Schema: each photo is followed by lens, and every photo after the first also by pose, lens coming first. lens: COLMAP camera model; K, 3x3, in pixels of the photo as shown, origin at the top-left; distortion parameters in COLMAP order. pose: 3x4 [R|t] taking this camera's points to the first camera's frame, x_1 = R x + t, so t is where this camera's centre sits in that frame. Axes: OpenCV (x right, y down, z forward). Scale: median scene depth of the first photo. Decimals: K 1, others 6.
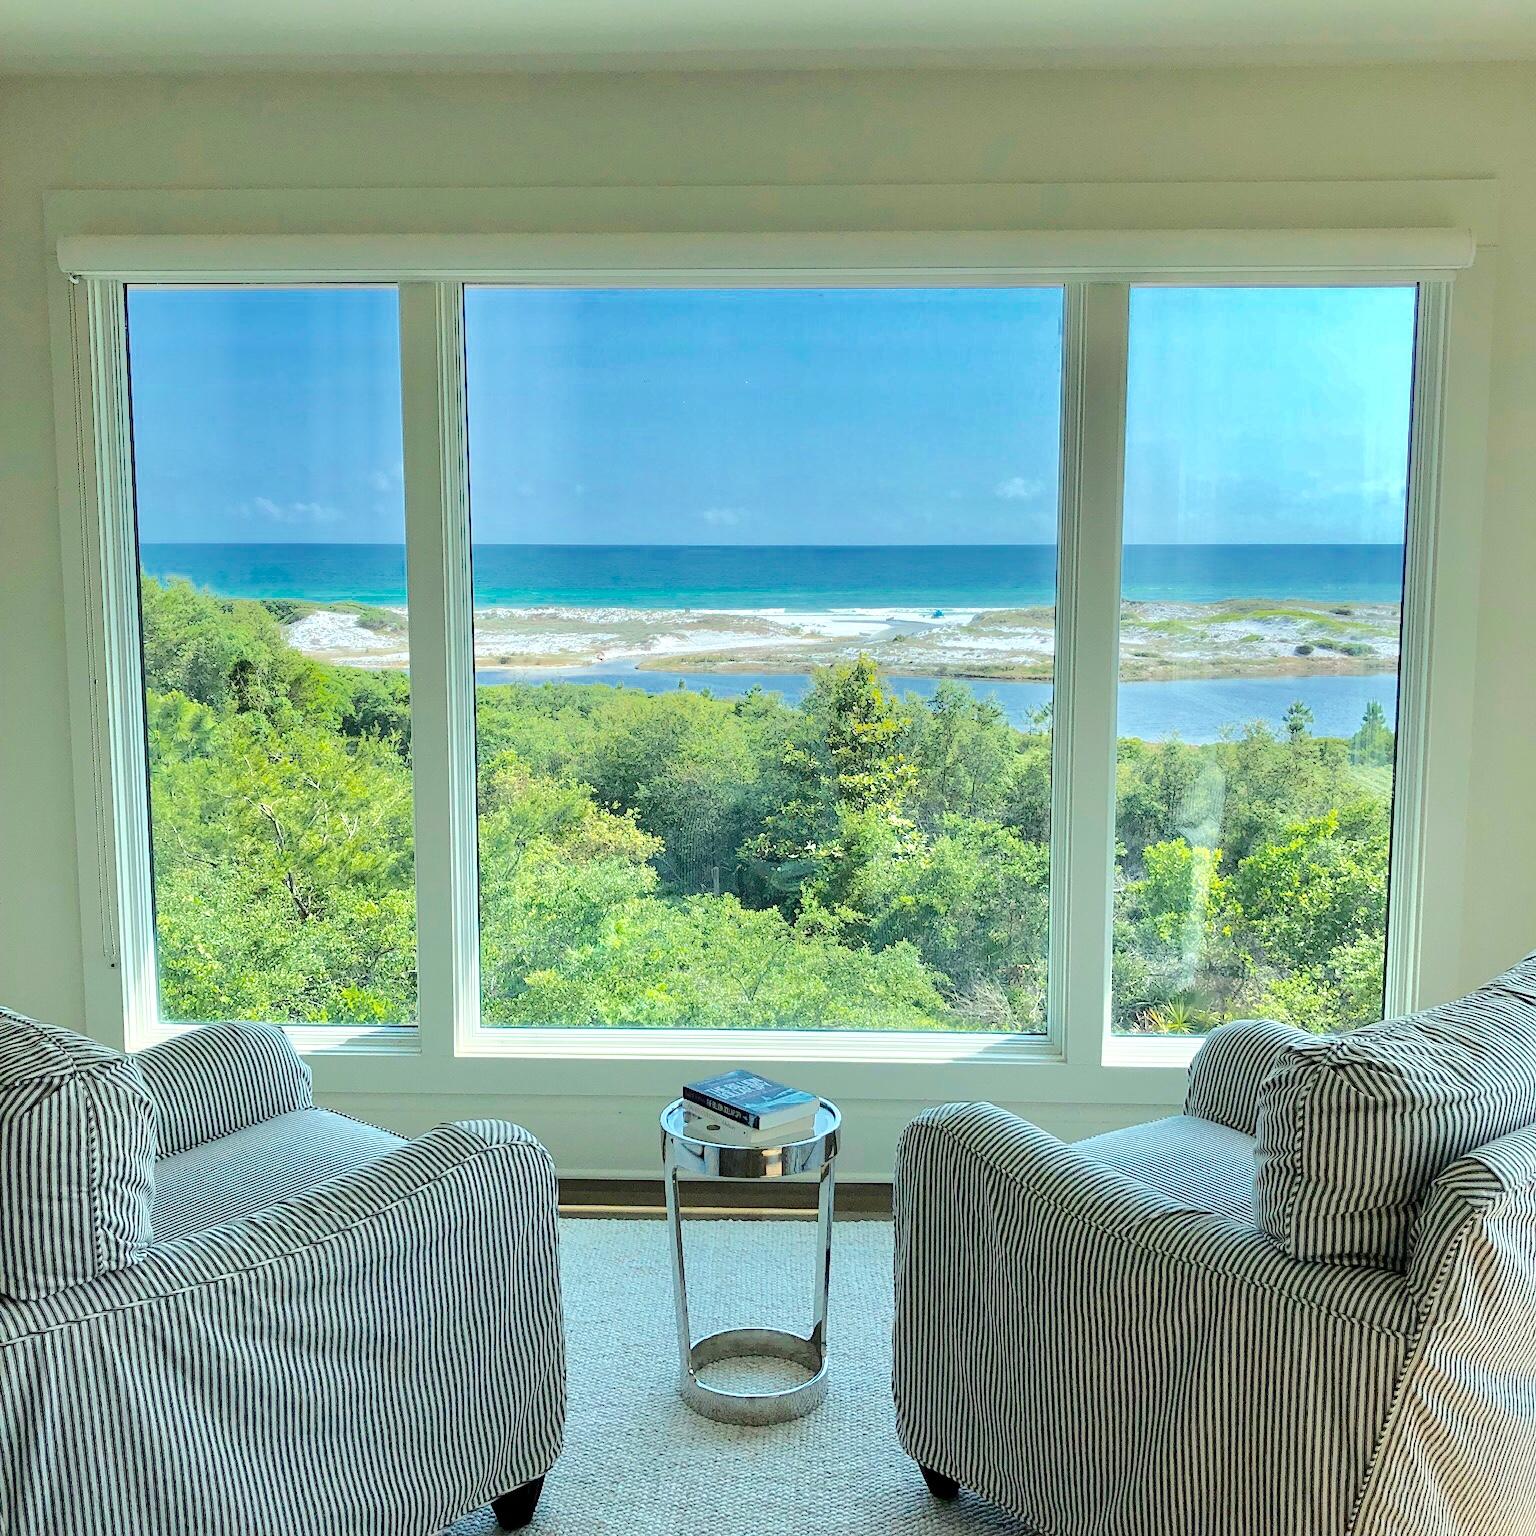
lens RADIAL K [[1697.2, 0, 768.0], [0, 1697.2, 768.0], [0, 0, 1]] dist [-0.010394, -0.004356]
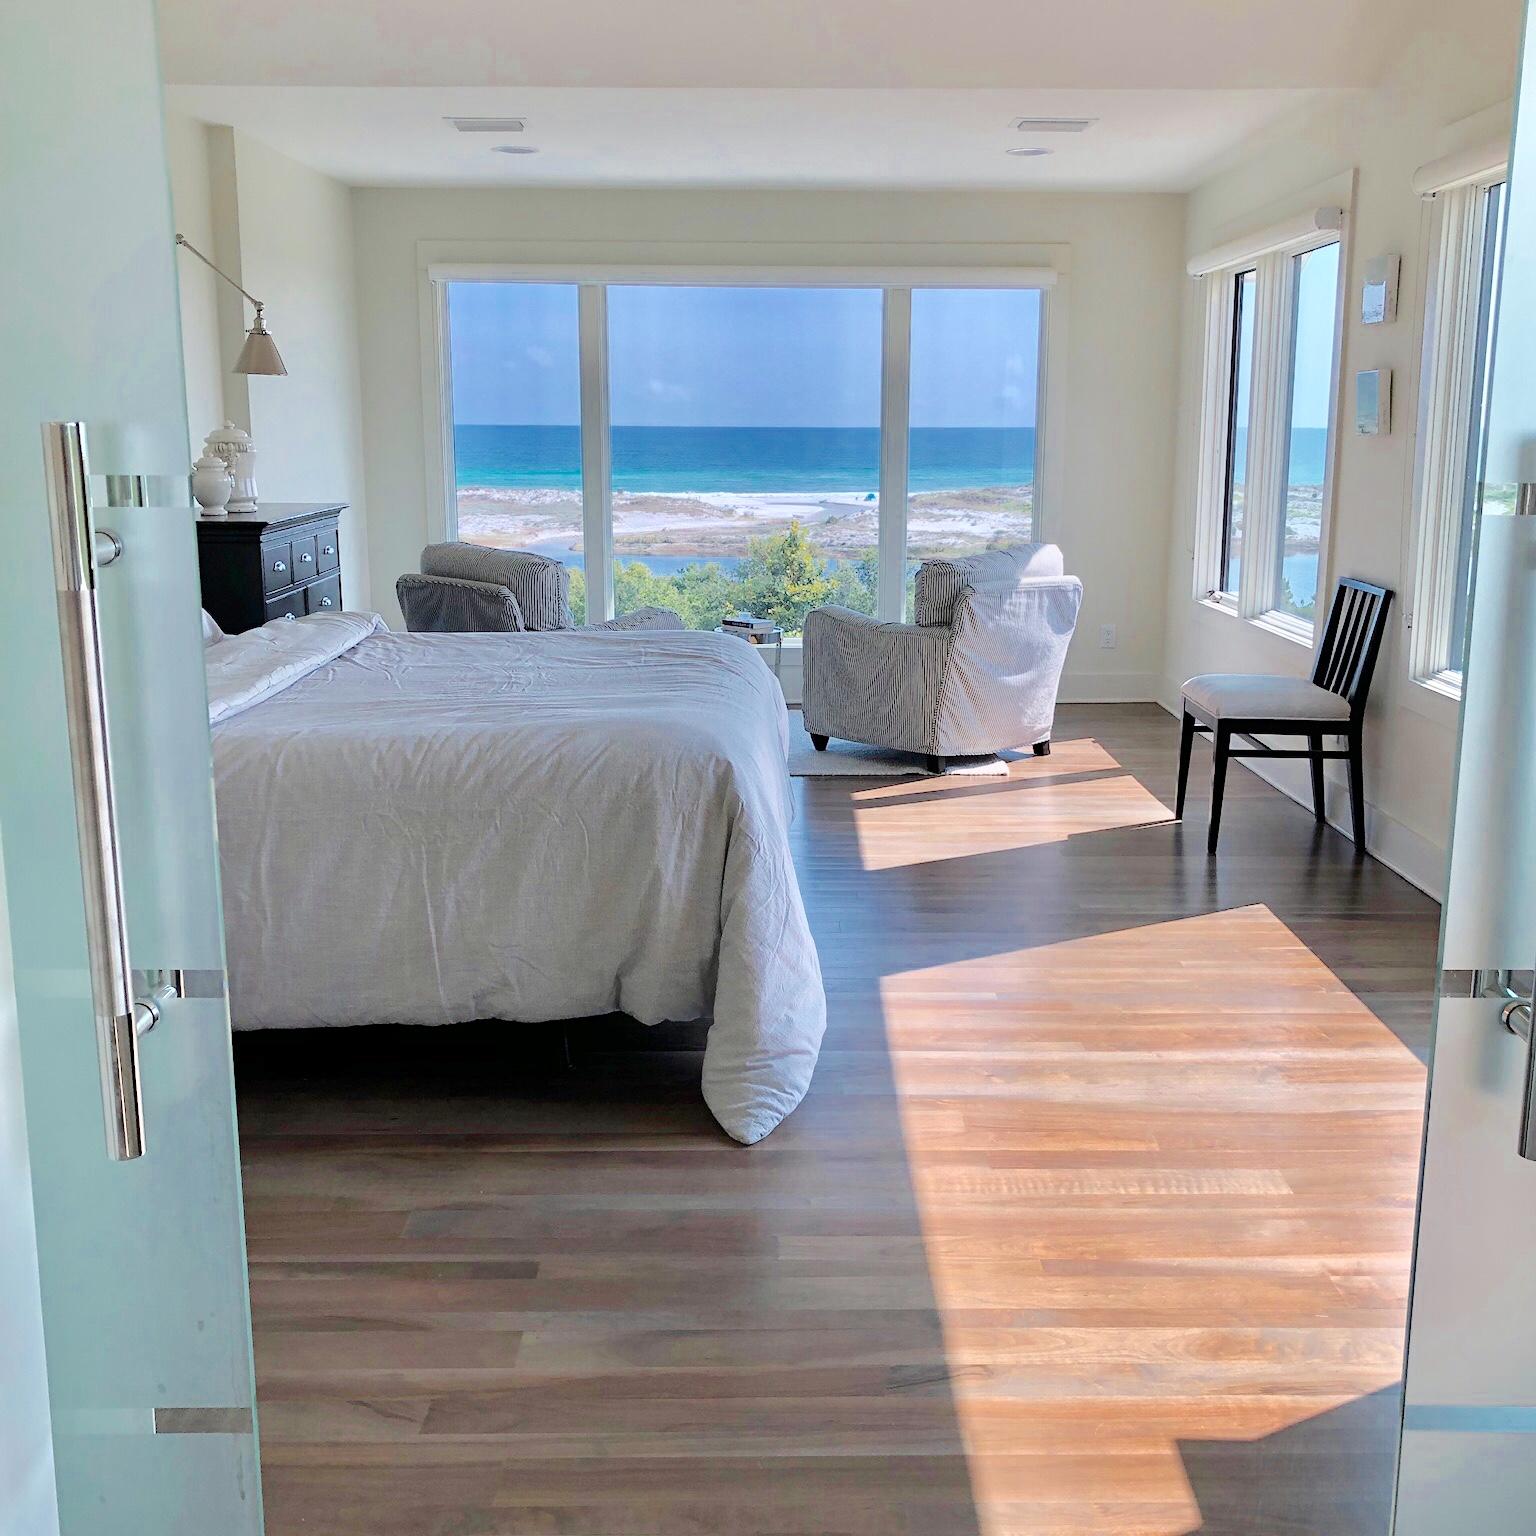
lens RADIAL K [[1697.2, 0, 768.0], [0, 1697.2, 768.0], [0, 0, 1]] dist [-0.010394, -0.004356]
pose [[0.999218, -0.001467, 0.039523, -0.006036], [-0.001217, 0.997700, 0.067780, 0.017837], [-0.039531, -0.067775, 0.996917, -0.117870]]
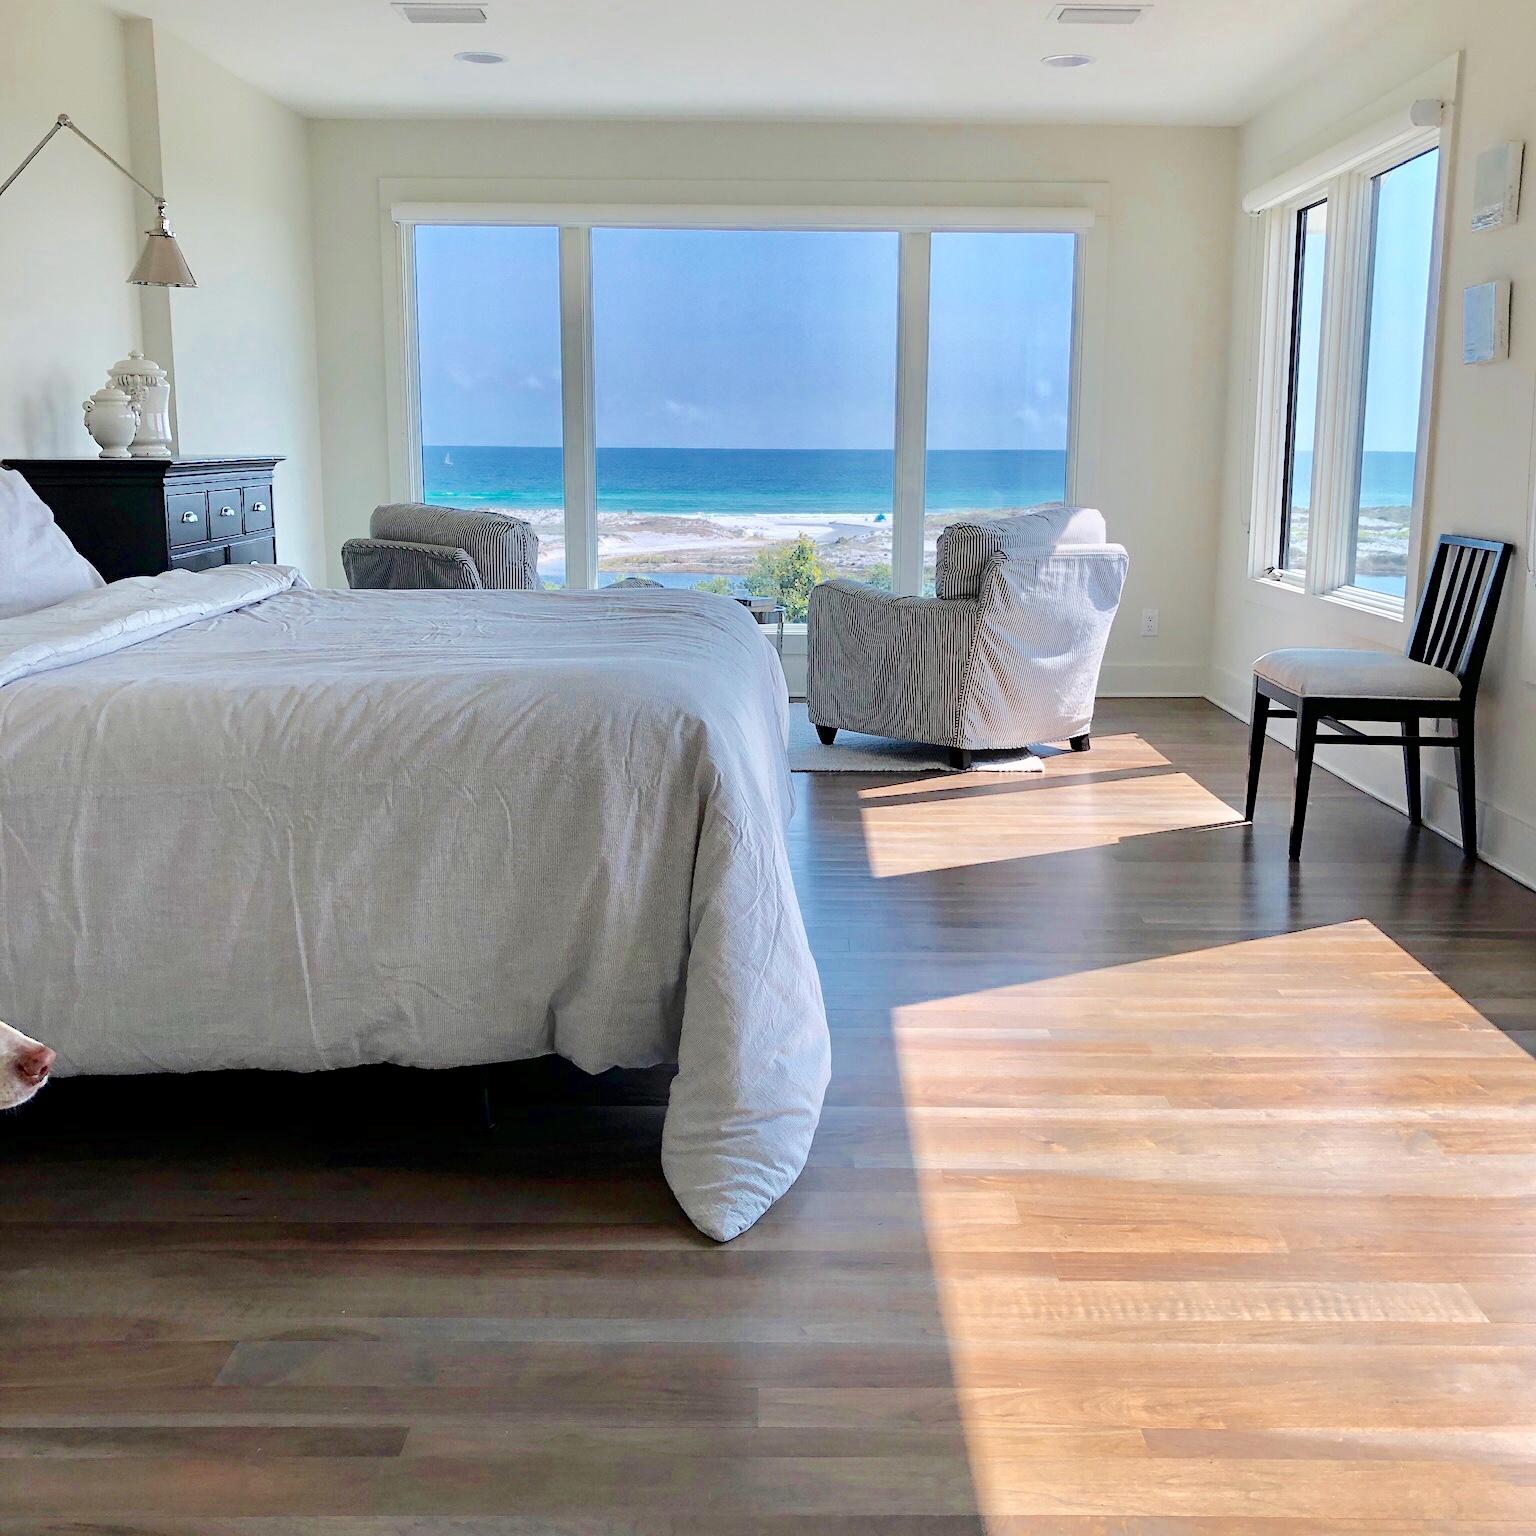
lens RADIAL K [[1697.2, 0, 768.0], [0, 1697.2, 768.0], [0, 0, 1]] dist [-0.010394, -0.004356]
pose [[0.999402, 0.003216, 0.034430, -0.004224], [-0.005116, 0.998460, 0.055246, 0.021772], [-0.034199, -0.055389, 0.997879, -0.095238]]
